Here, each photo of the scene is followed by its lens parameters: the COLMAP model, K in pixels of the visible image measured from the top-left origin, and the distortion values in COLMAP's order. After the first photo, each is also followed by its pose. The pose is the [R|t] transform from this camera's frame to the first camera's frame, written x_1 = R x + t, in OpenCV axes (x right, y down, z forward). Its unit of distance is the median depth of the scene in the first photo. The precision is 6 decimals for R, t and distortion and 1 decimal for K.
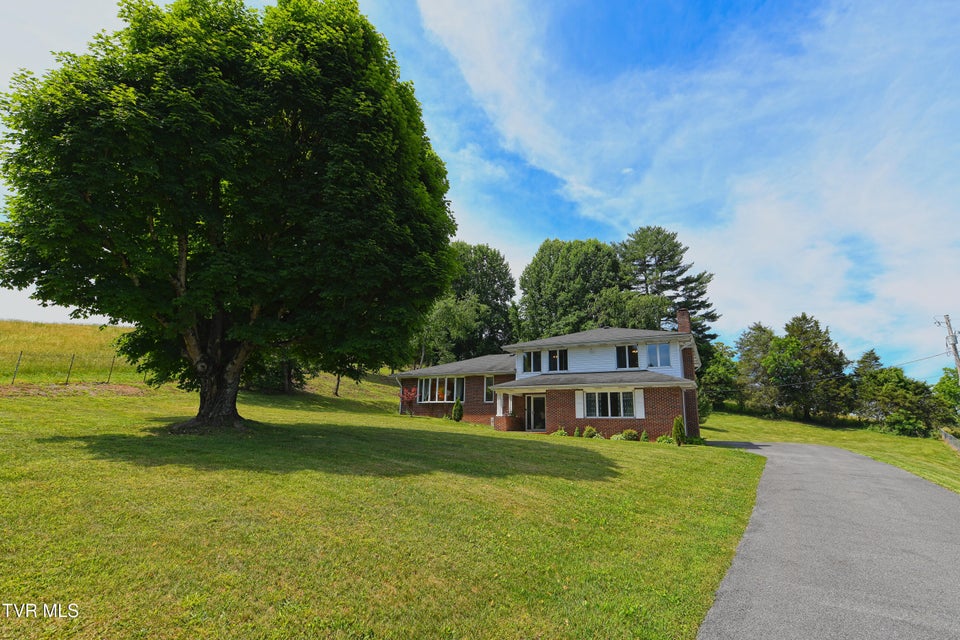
lens RADIAL K [[442.9, 0, 474.9], [0, 442.9, 327.8], [0, 0, 1]] dist [-0.010180, -0.000939]
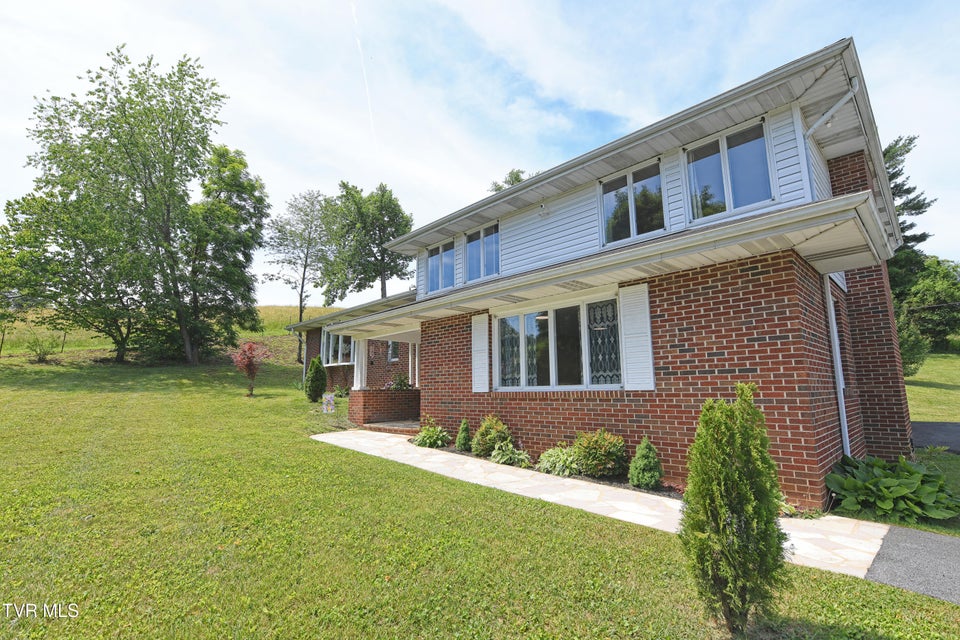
lens RADIAL K [[442.9, 0, 477.2], [0, 442.9, 316.9], [0, 0, 1]] dist [-0.010180, -0.000939]
pose [[0.952656, -0.085765, -0.291705, 0.251938], [0.103347, 0.993610, 0.045379, 0.095626], [0.285949, -0.073377, 0.955431, 0.497273]]
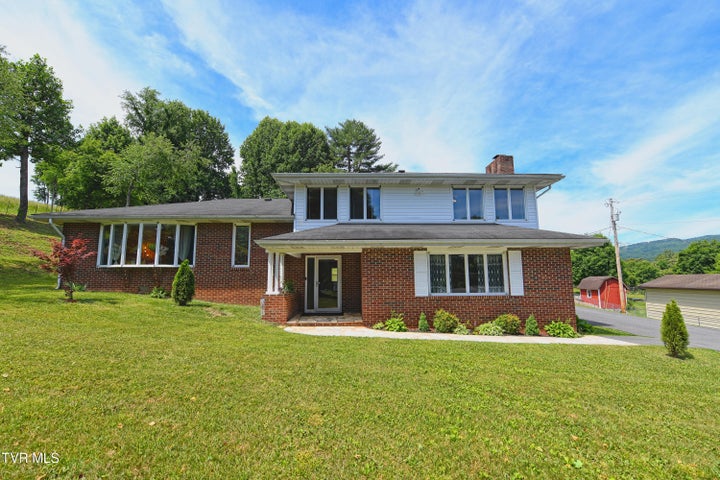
lens RADIAL K [[315.8, 0, 359.4], [0, 315.8, 241.0], [0, 0, 1]] dist [-0.002140, 0.000359]
pose [[0.875024, 0.031270, 0.483068, -0.033429], [-0.085347, 0.992245, 0.090365, 0.072914], [-0.476496, -0.120300, 0.870907, 0.501088]]
